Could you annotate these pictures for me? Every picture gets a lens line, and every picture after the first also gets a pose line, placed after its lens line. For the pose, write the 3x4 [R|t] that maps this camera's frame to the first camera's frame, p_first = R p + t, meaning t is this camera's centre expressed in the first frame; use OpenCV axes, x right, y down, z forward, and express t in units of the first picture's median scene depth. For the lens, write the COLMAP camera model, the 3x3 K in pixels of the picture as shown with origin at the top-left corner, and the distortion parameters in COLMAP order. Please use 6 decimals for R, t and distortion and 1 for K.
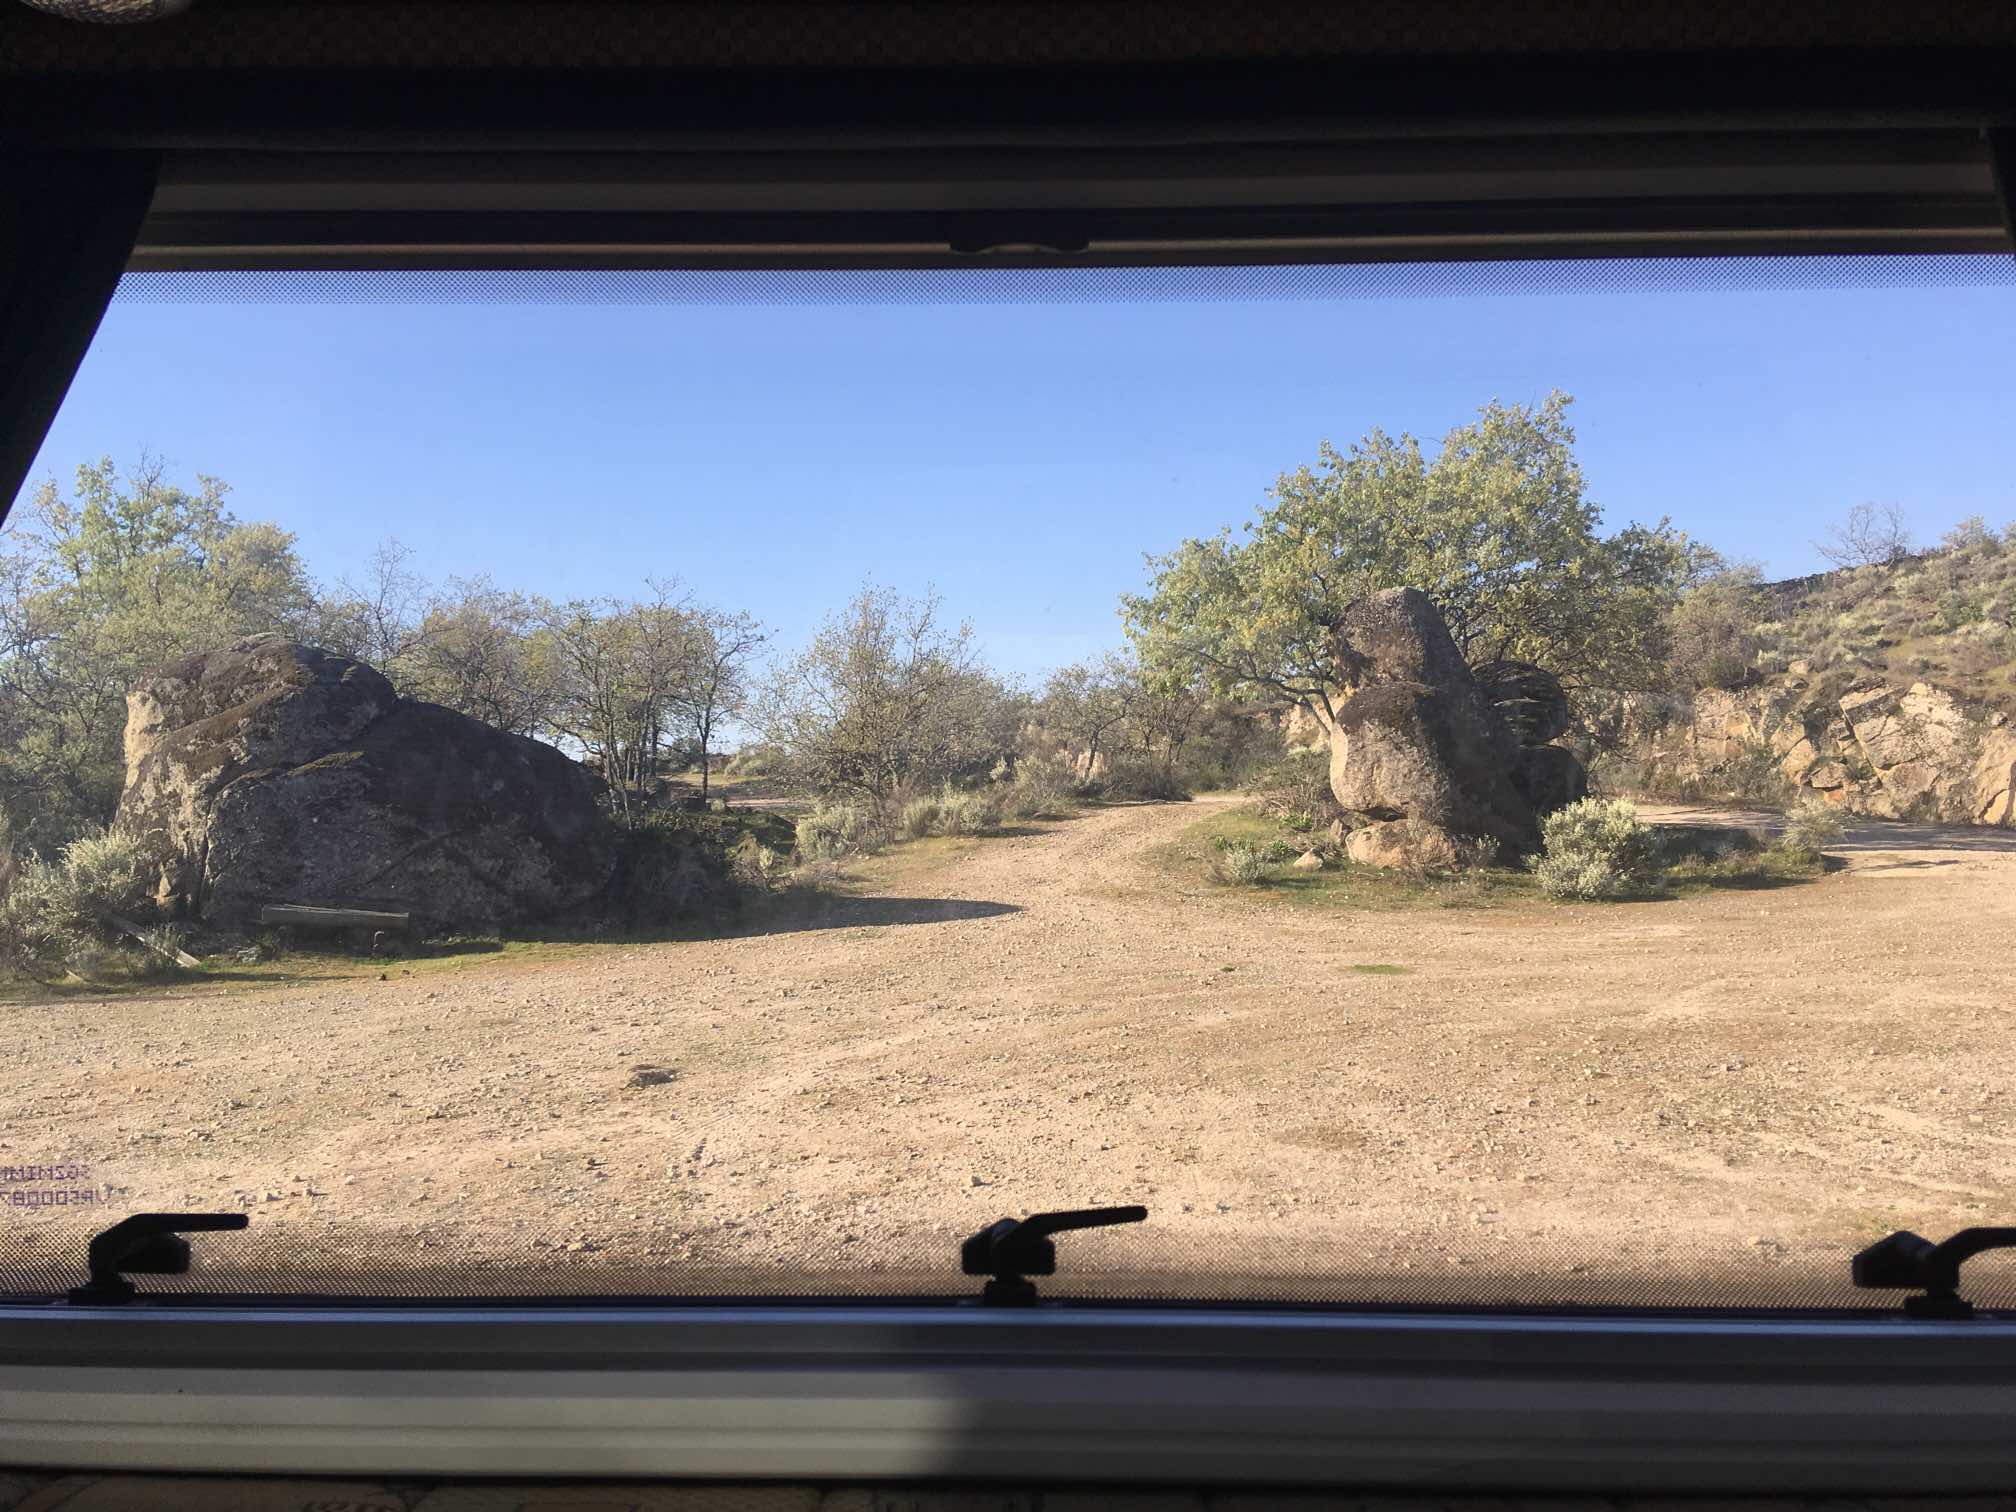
lens RADIAL K [[1679.6, 0, 1008.0], [0, 1679.6, 756.0], [0, 0, 1]] dist [0.109994, -0.182859]
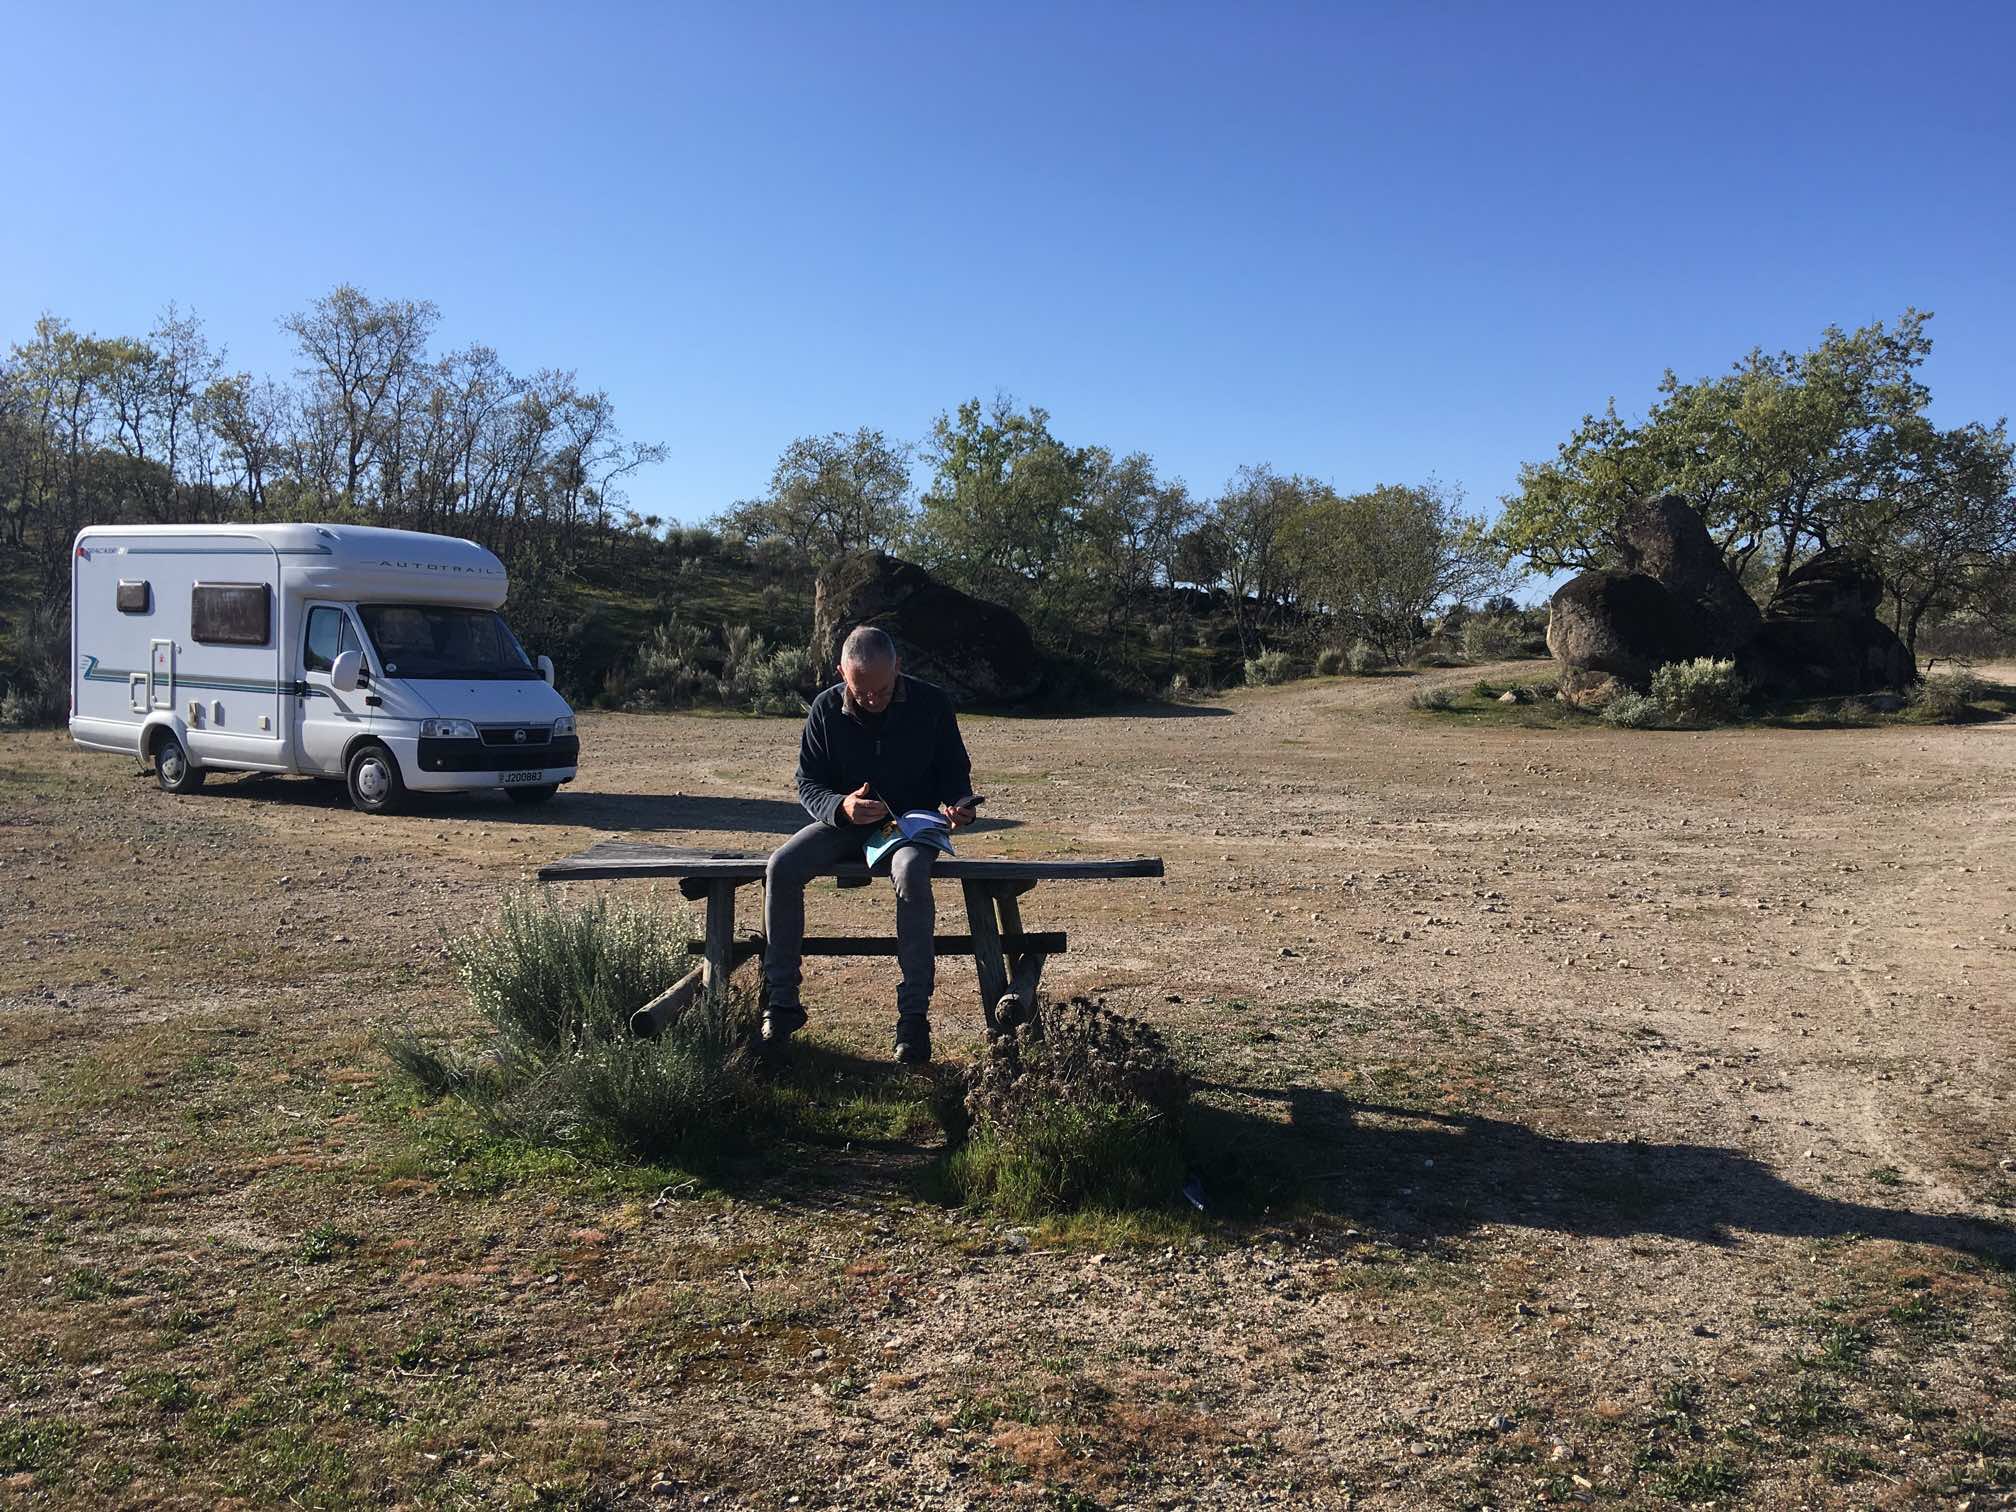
lens RADIAL K [[1679.6, 0, 1008.0], [0, 1679.6, 756.0], [0, 0, 1]] dist [0.109994, -0.182859]
pose [[0.841559, 0.062470, -0.536541, 0.716613], [-0.015359, 0.995656, 0.091834, -0.015564], [0.539947, -0.069043, 0.838862, -0.520232]]
